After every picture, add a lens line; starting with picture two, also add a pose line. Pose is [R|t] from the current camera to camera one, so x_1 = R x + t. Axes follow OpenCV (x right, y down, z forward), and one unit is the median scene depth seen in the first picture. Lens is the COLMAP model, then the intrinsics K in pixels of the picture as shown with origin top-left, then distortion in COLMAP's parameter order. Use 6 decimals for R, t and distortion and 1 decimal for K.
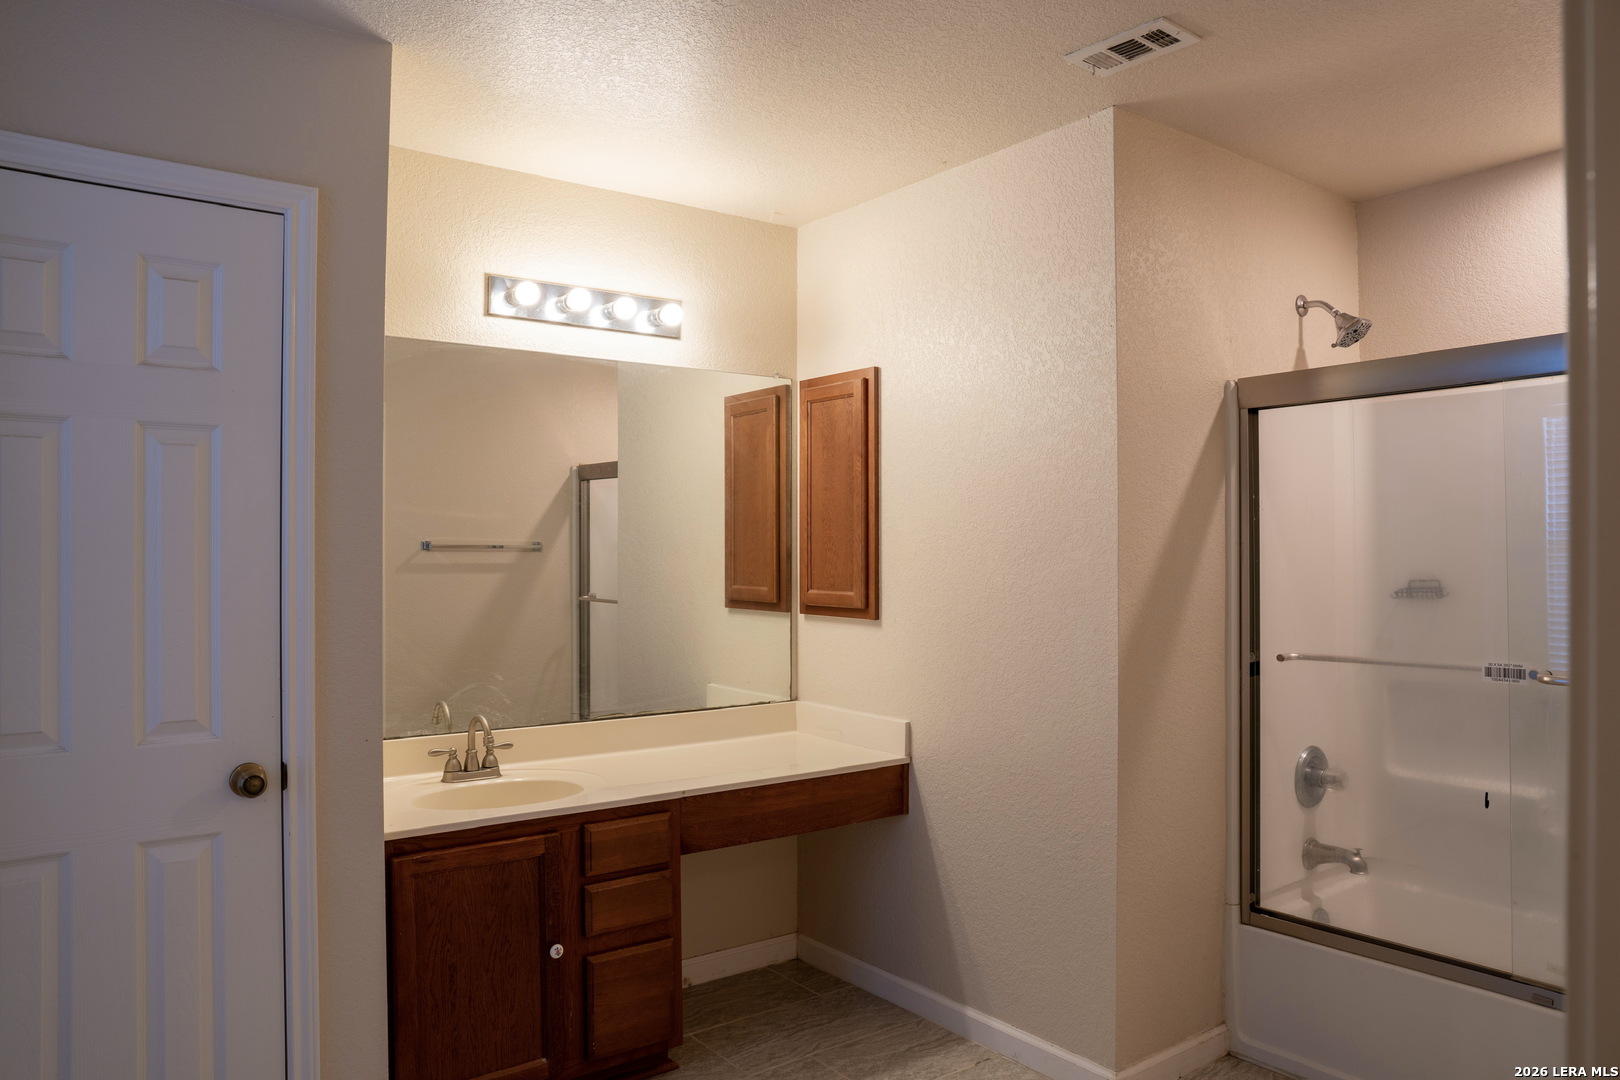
lens RADIAL K [[1111.1, 0, 816.8], [0, 1111.1, 538.7], [0, 0, 1]] dist [-0.122540, 0.096552]
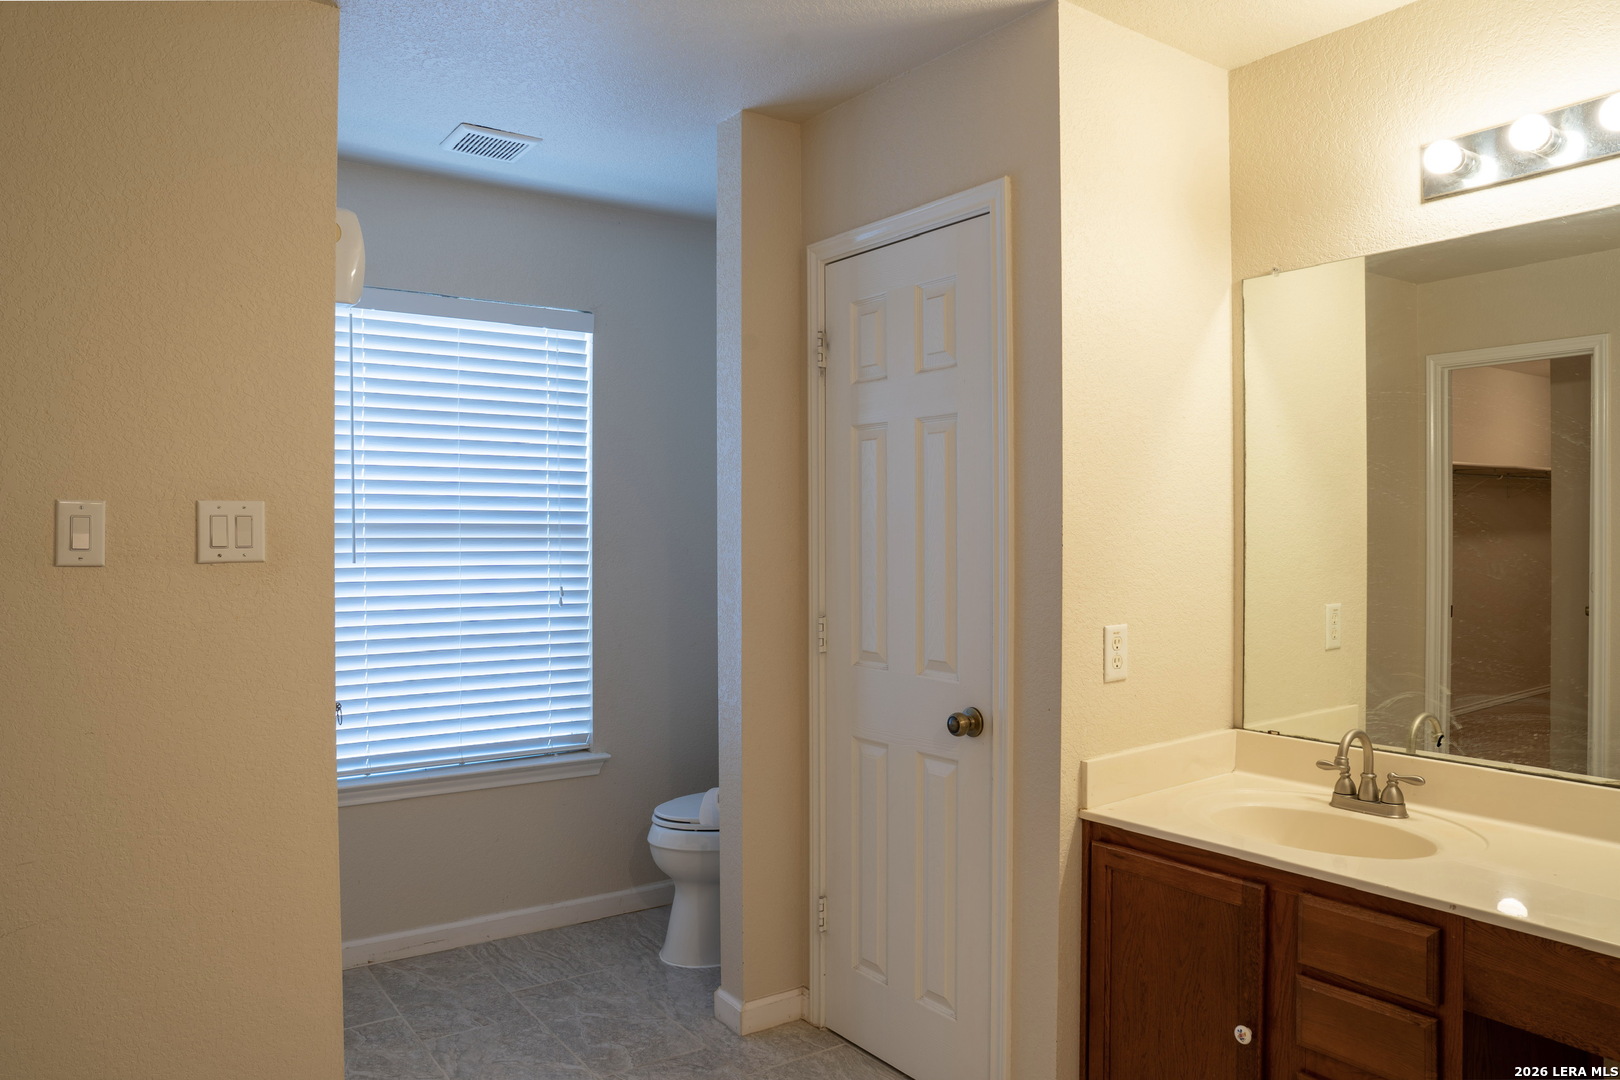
lens RADIAL K [[1111.1, 0, 816.8], [0, 1111.1, 538.7], [0, 0, 1]] dist [-0.122540, 0.096552]
pose [[-0.025494, 0.011722, -0.999606, 0.531660], [0.015035, 0.999823, 0.011341, 0.012500], [0.999562, -0.014740, -0.025666, 0.722977]]
